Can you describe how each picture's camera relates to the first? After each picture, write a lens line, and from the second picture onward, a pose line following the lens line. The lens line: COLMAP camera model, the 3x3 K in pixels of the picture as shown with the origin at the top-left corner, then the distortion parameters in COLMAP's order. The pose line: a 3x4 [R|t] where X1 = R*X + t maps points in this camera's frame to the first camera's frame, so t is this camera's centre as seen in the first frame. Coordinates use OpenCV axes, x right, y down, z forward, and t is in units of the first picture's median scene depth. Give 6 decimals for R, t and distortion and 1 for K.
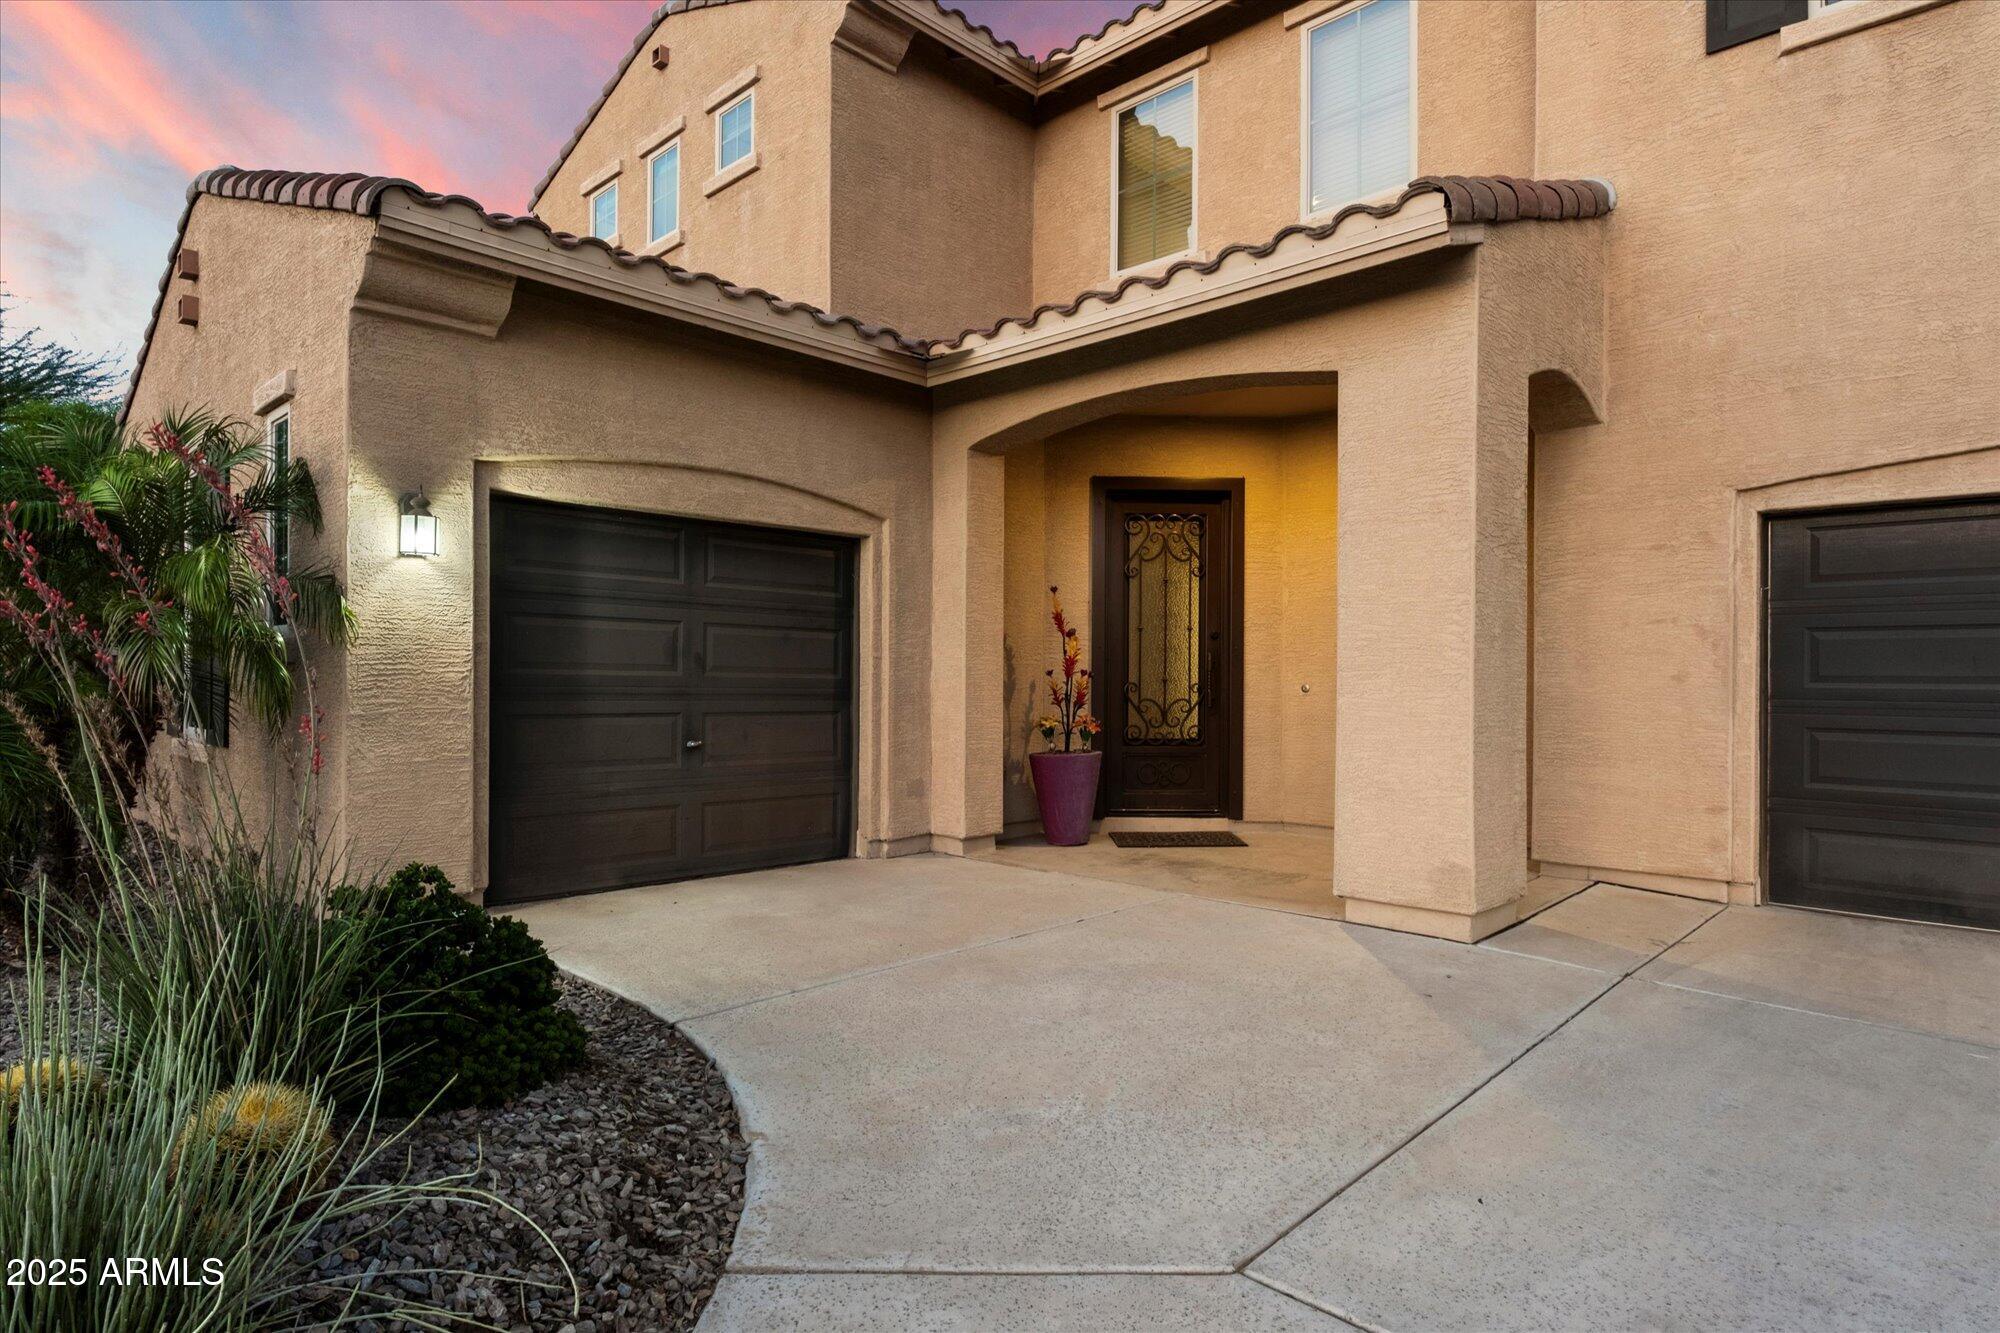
lens RADIAL K [[1022.2, 0, 1060.6], [0, 1022.2, 674.0], [0, 0, 1]] dist [-0.002719, -0.001512]
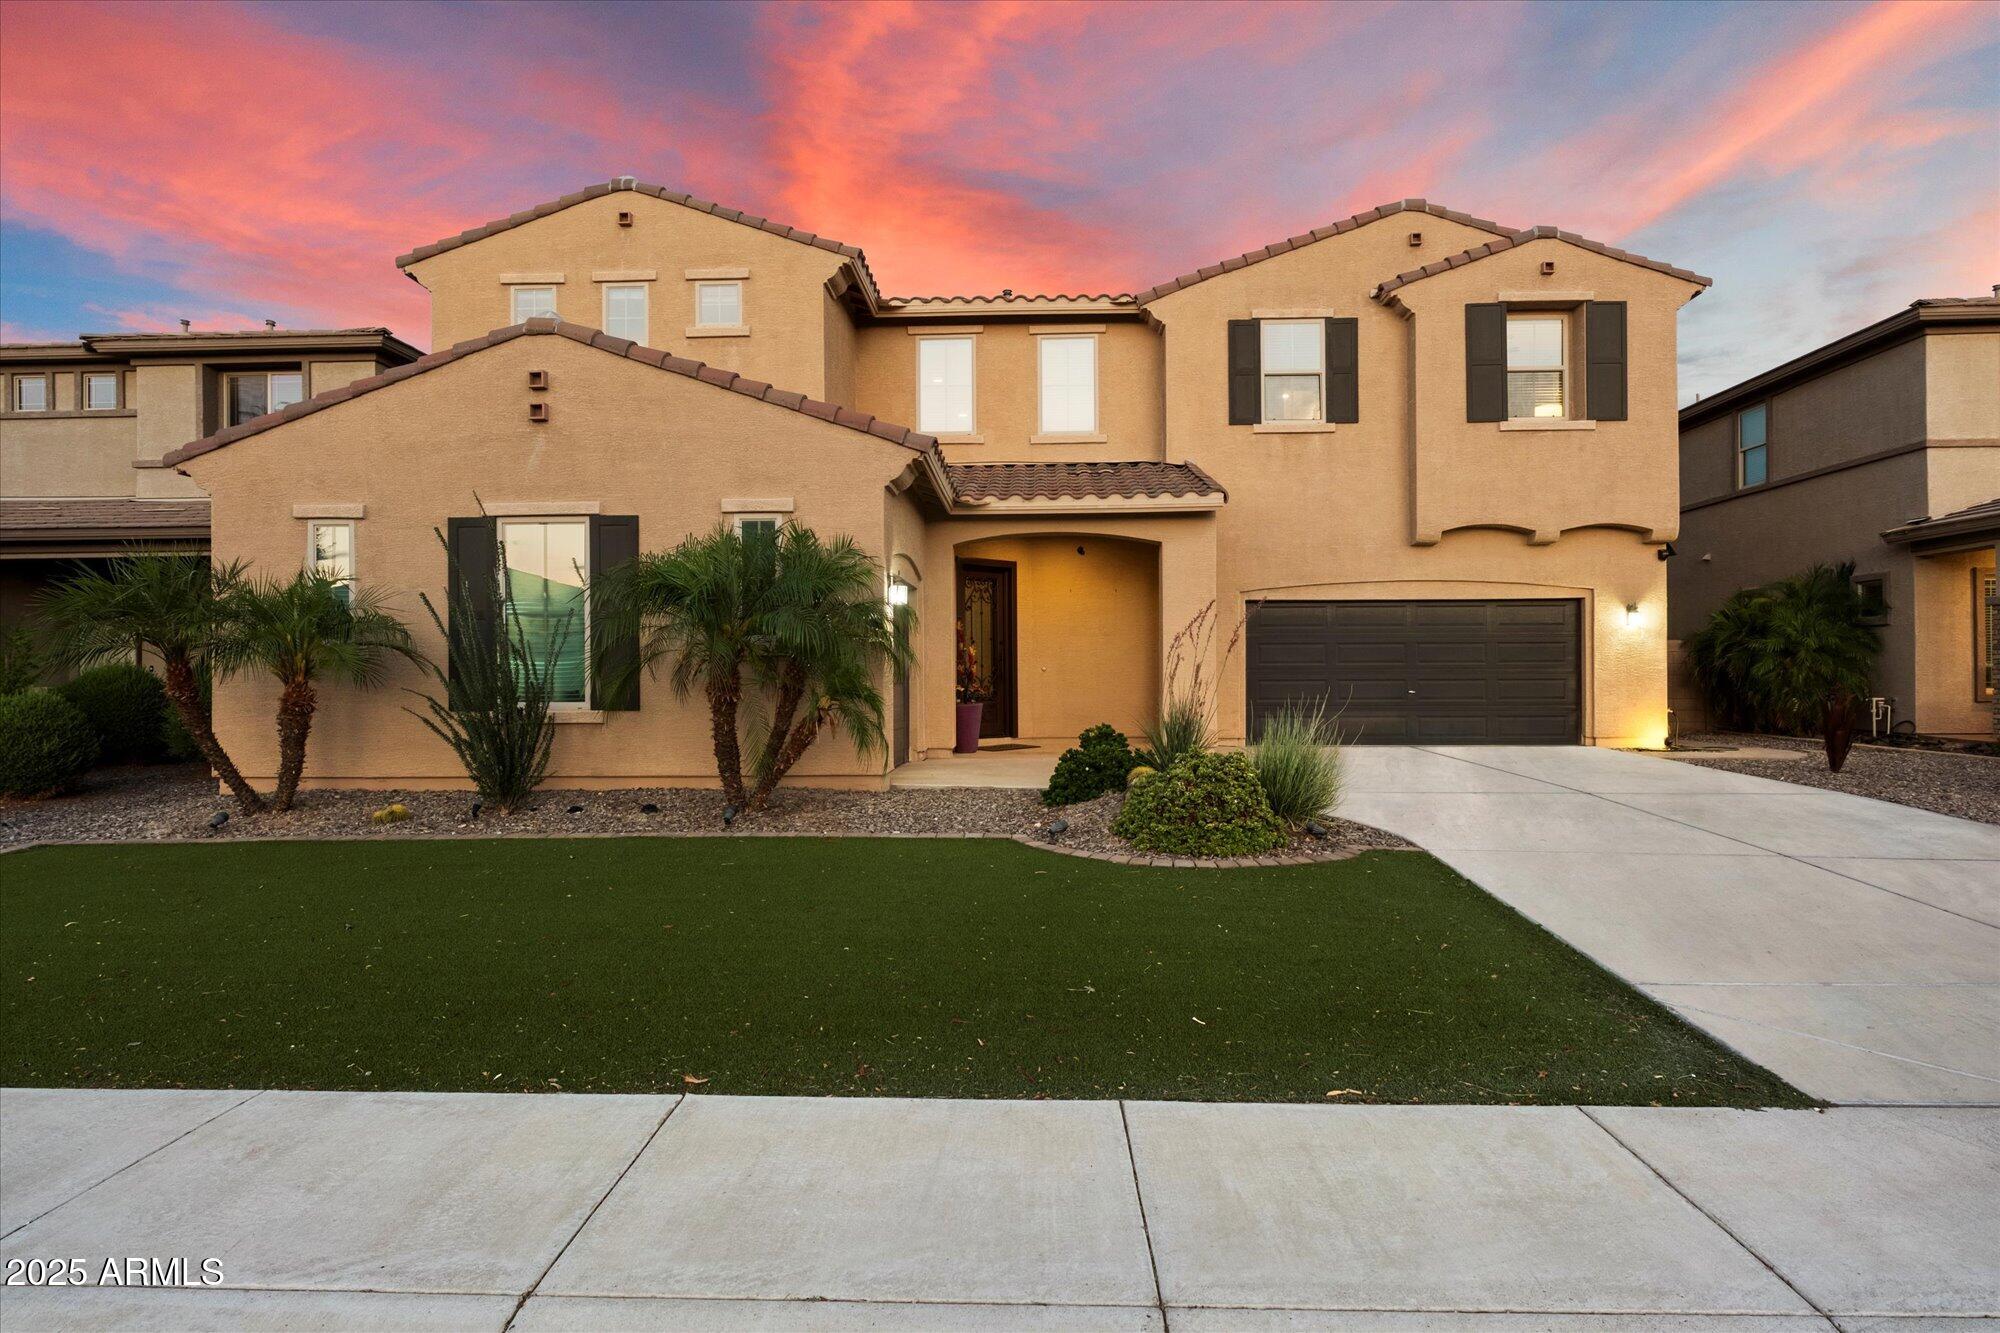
lens RADIAL K [[938.3, 0, 1000.0], [0, 938.3, 666.5], [0, 0, 1]] dist [0.000844, 0.000341]
pose [[0.768712, -0.010630, 0.639507, -1.373477], [0.014427, 0.999896, -0.000721, 0.008578], [-0.639433, 0.009781, 0.768785, -0.475419]]
